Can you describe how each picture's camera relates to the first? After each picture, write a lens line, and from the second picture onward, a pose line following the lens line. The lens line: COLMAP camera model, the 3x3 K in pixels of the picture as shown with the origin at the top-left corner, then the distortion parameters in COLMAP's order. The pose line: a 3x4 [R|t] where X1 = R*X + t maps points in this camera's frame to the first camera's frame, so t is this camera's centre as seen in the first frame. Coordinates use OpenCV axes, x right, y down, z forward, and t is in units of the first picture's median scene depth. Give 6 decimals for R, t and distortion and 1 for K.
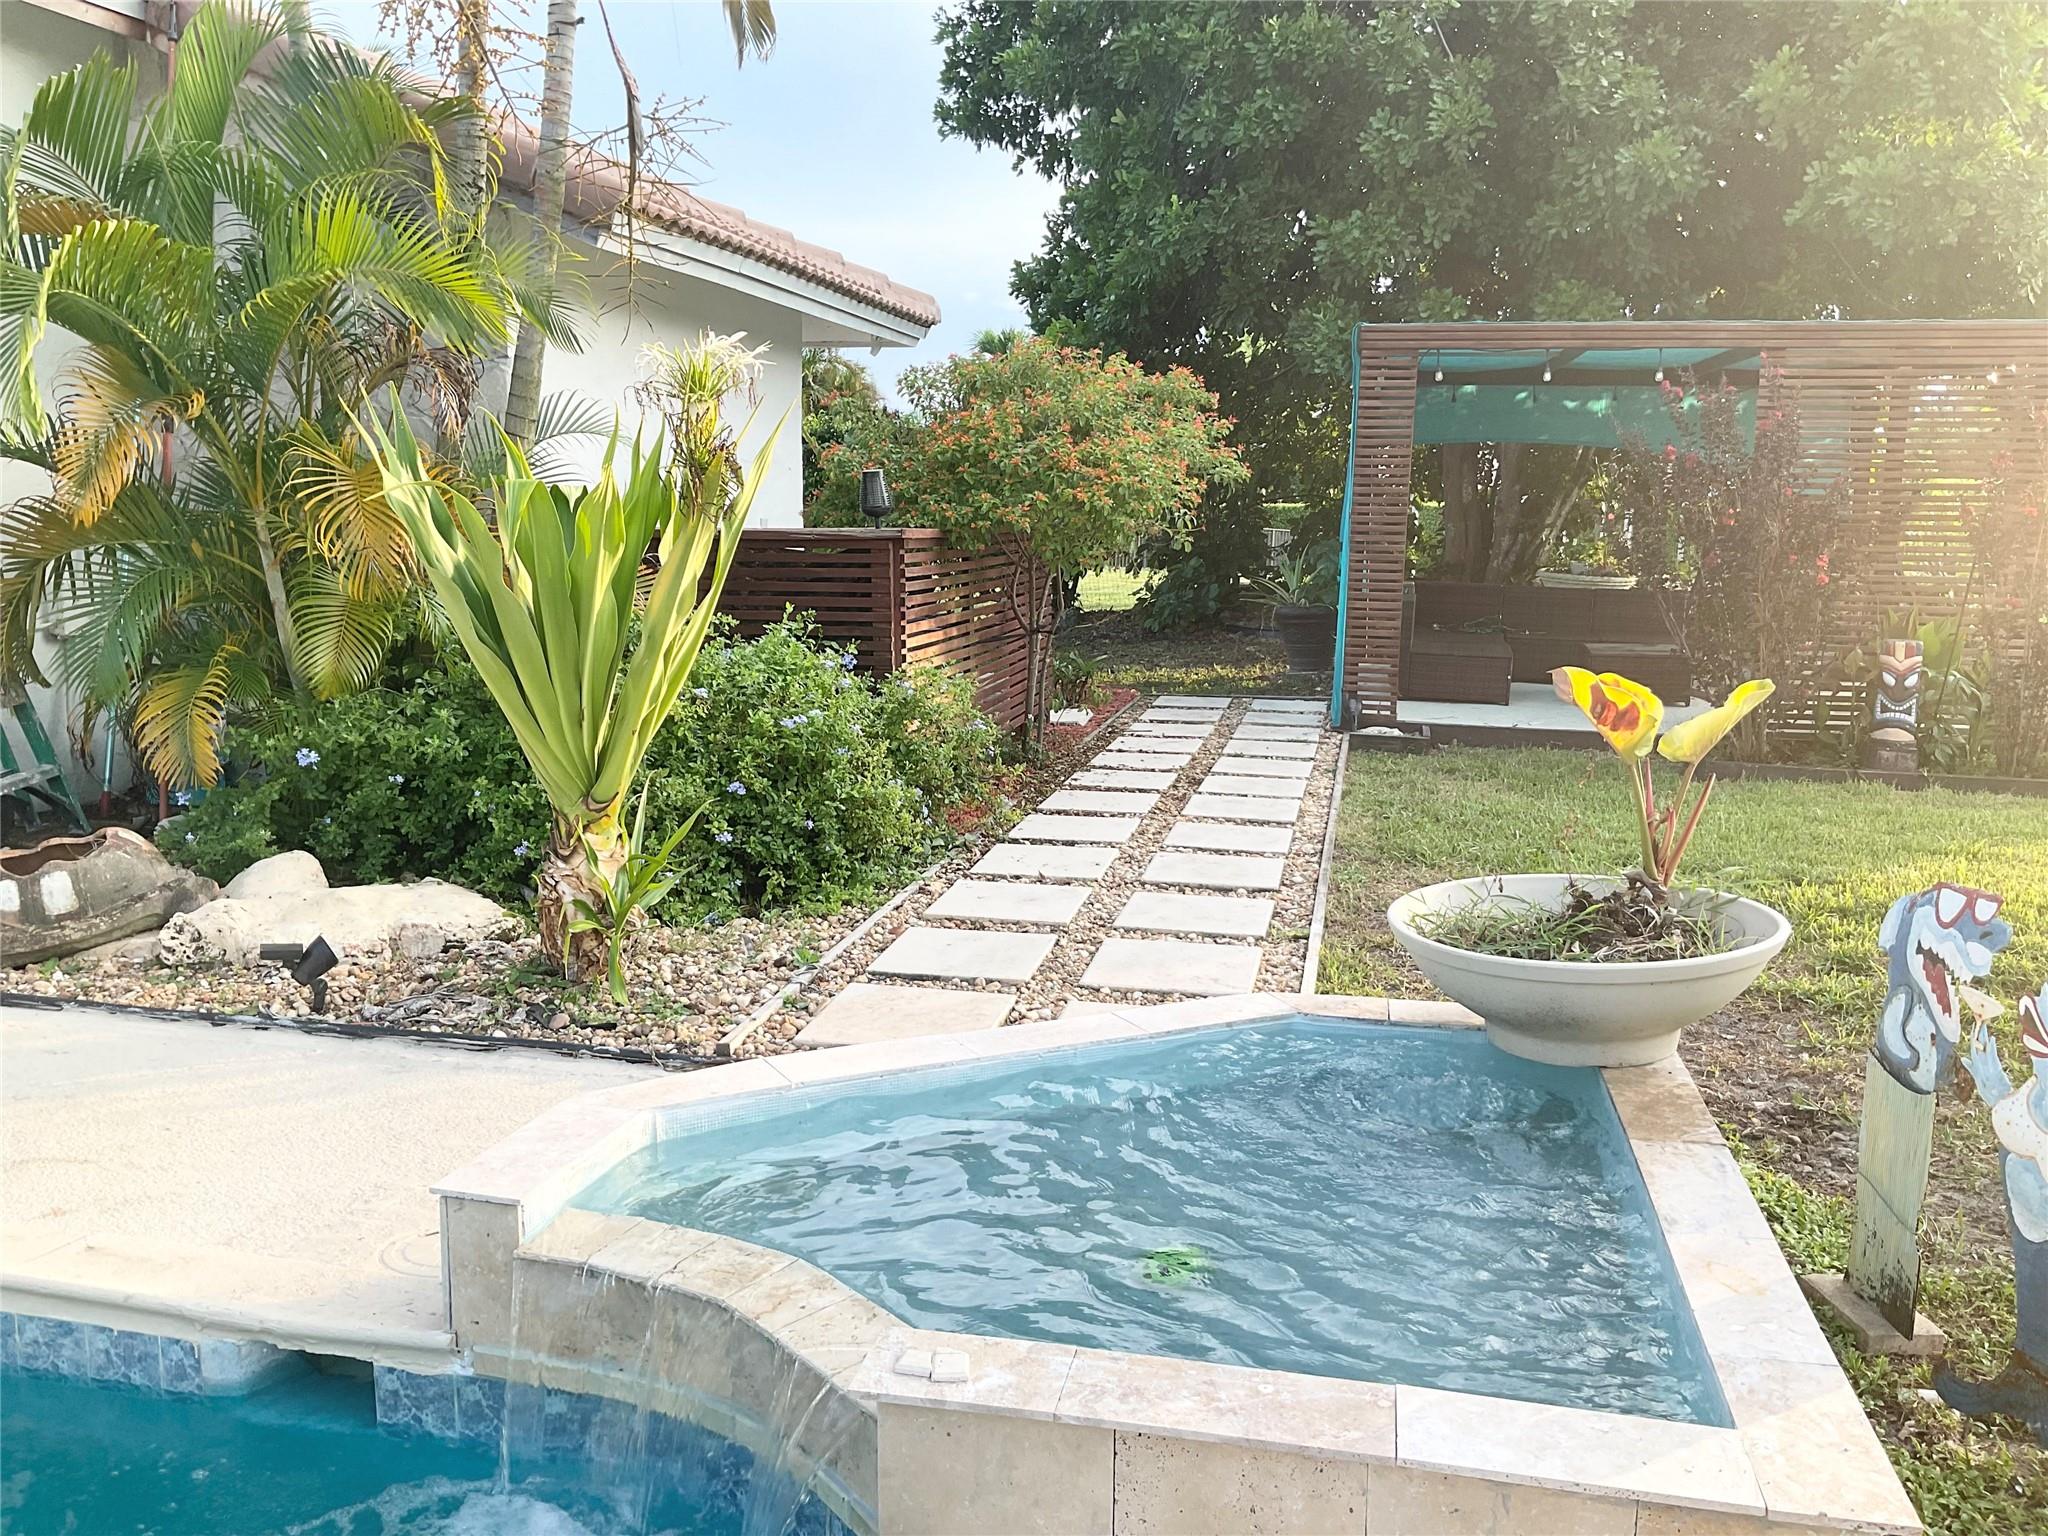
lens RADIAL K [[1690.9, 0, 1024.0], [0, 1690.9, 768.0], [0, 0, 1]] dist [0.132072, -0.264318]
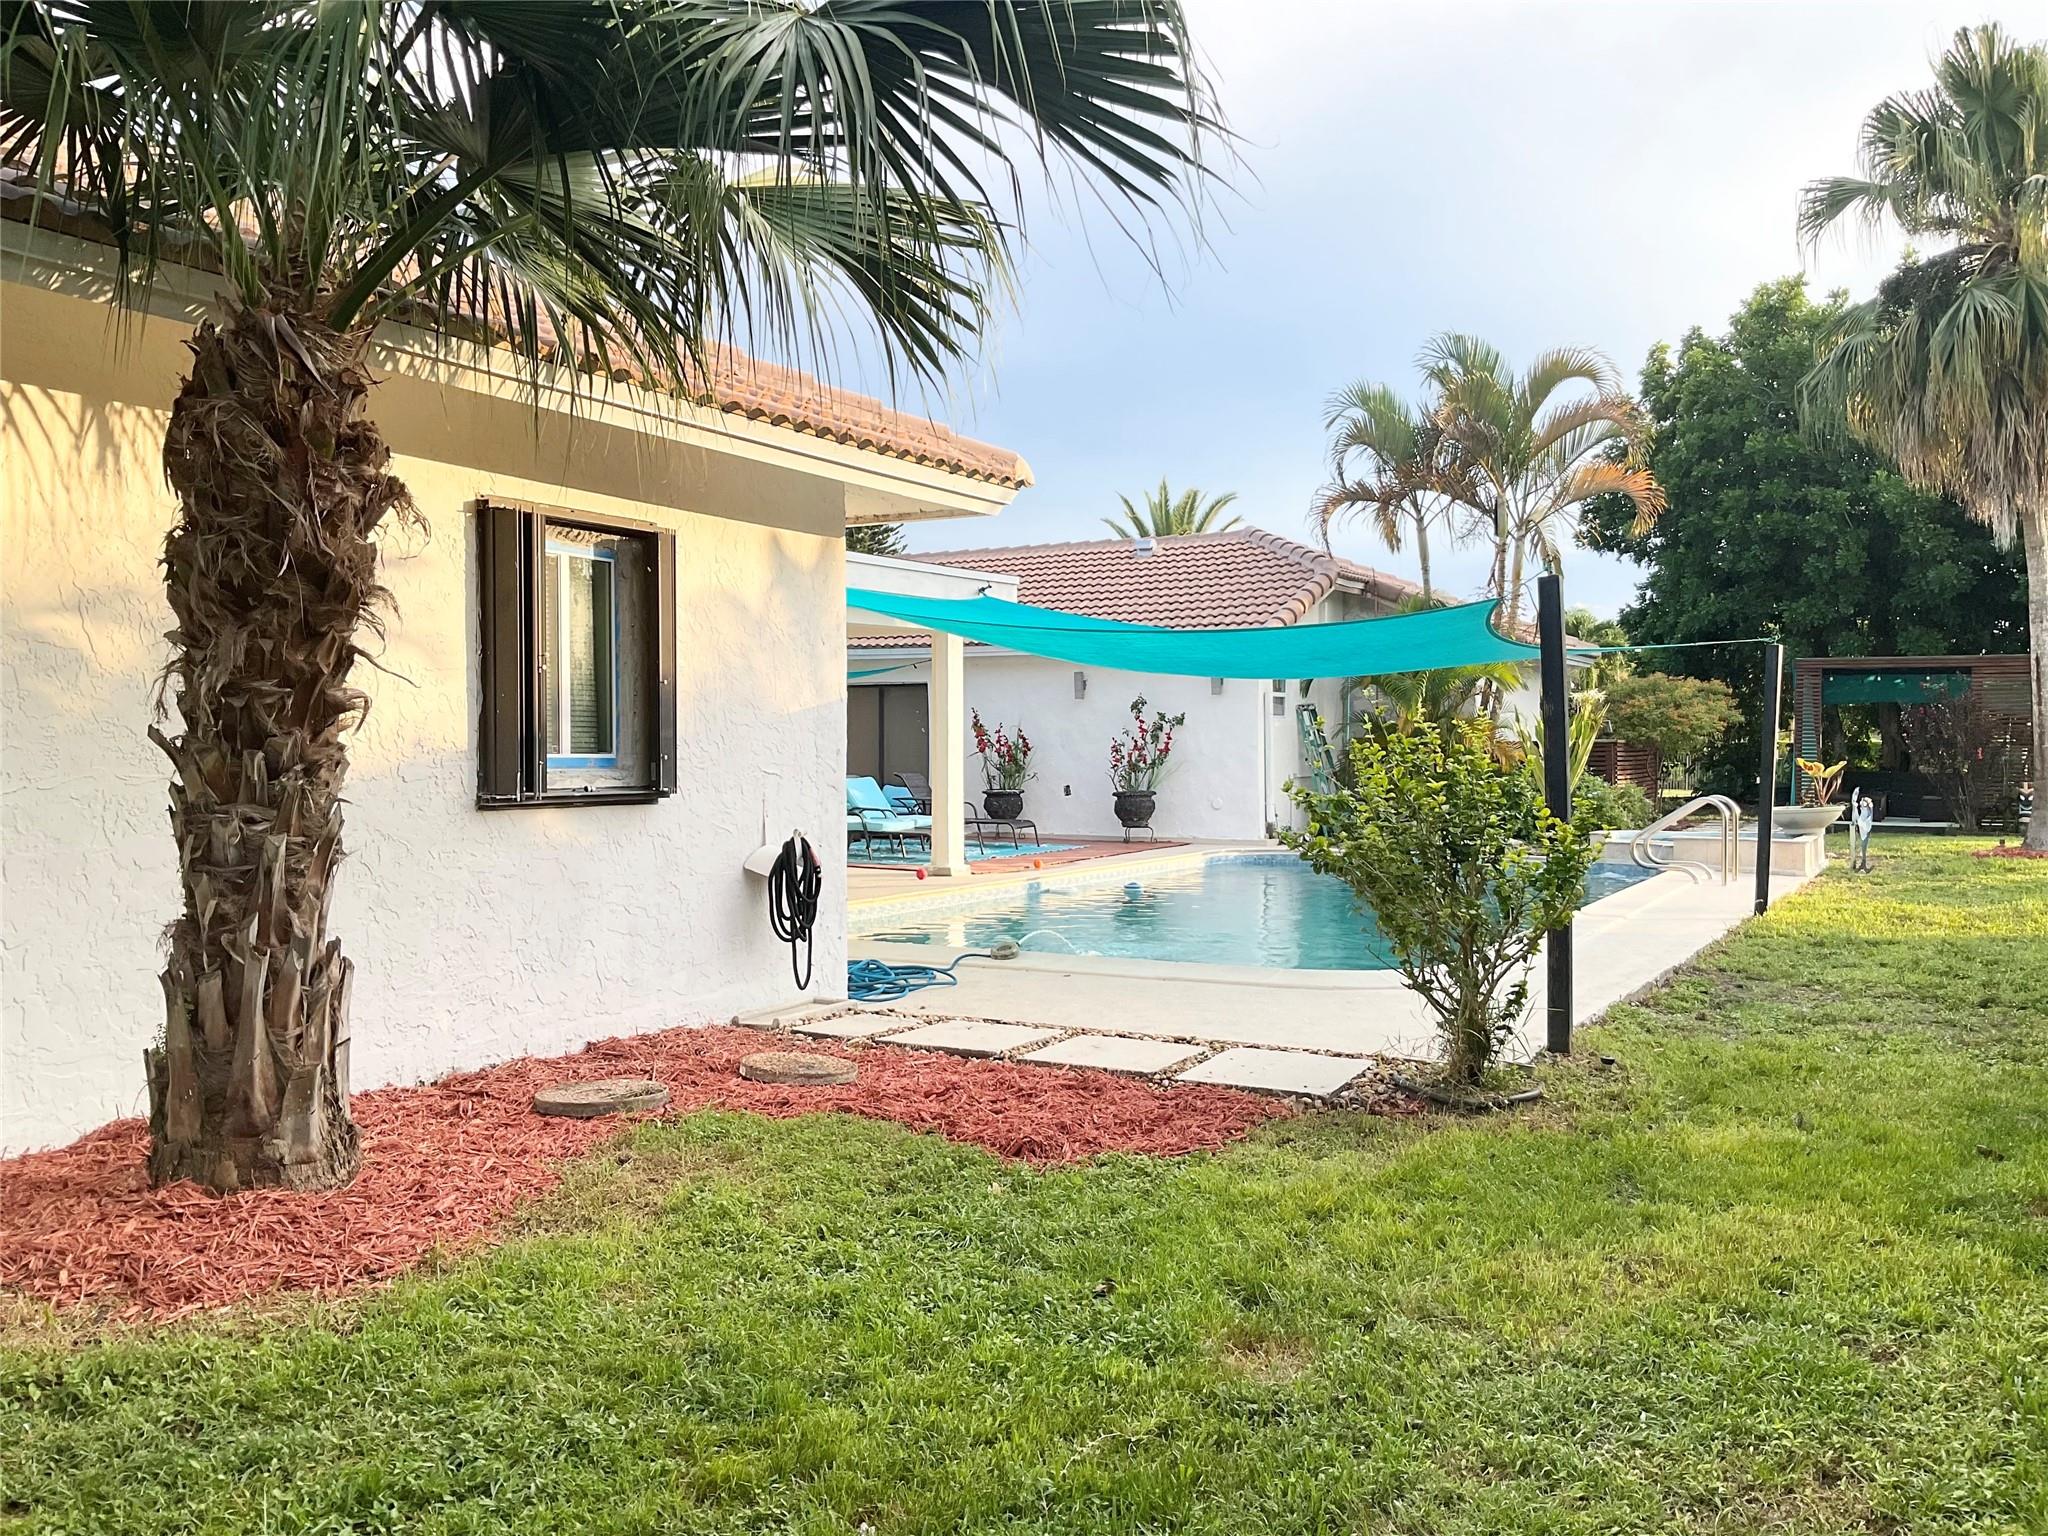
lens RADIAL K [[1691.8, 0, 1024.0], [0, 1691.8, 768.0], [0, 0, 1]] dist [0.145216, -0.310348]
pose [[0.956258, -0.007867, -0.292419, -0.147142], [-0.034014, 0.989867, -0.137861, 0.286103], [0.290540, 0.141777, 0.946301, -1.711171]]
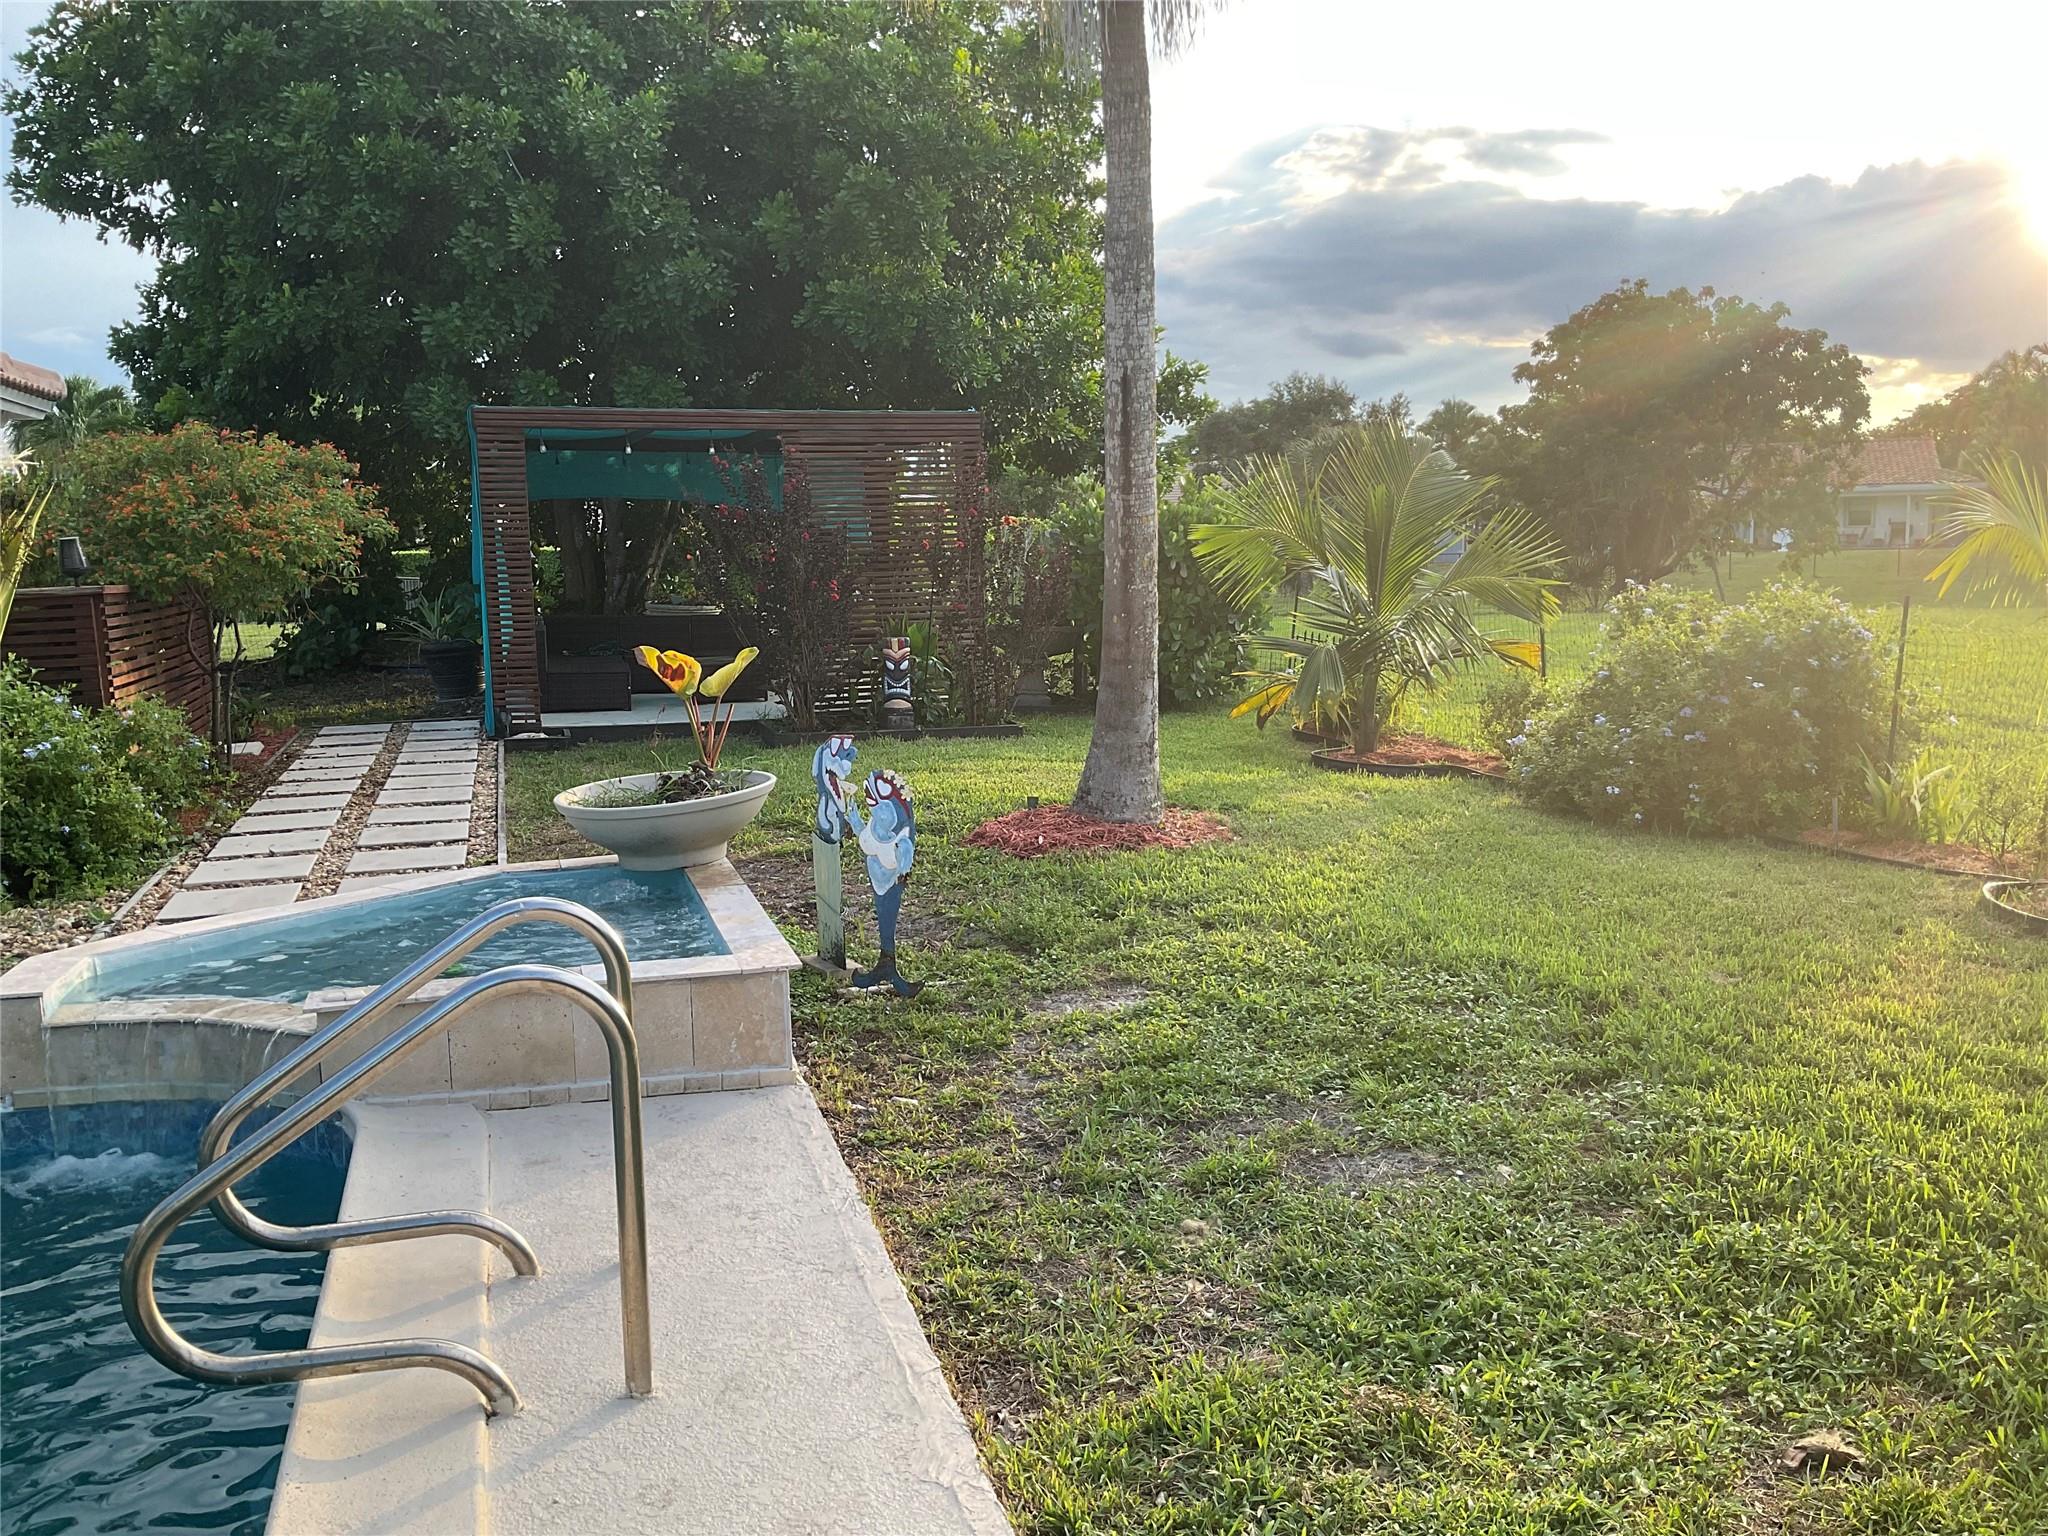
lens RADIAL K [[1690.9, 0, 1024.0], [0, 1690.9, 768.0], [0, 0, 1]] dist [0.132072, -0.264318]
pose [[0.876132, -0.096843, 0.472244, -0.066938], [0.108184, 0.994126, 0.003156, 0.039819], [-0.469776, 0.048324, 0.881462, -0.275009]]
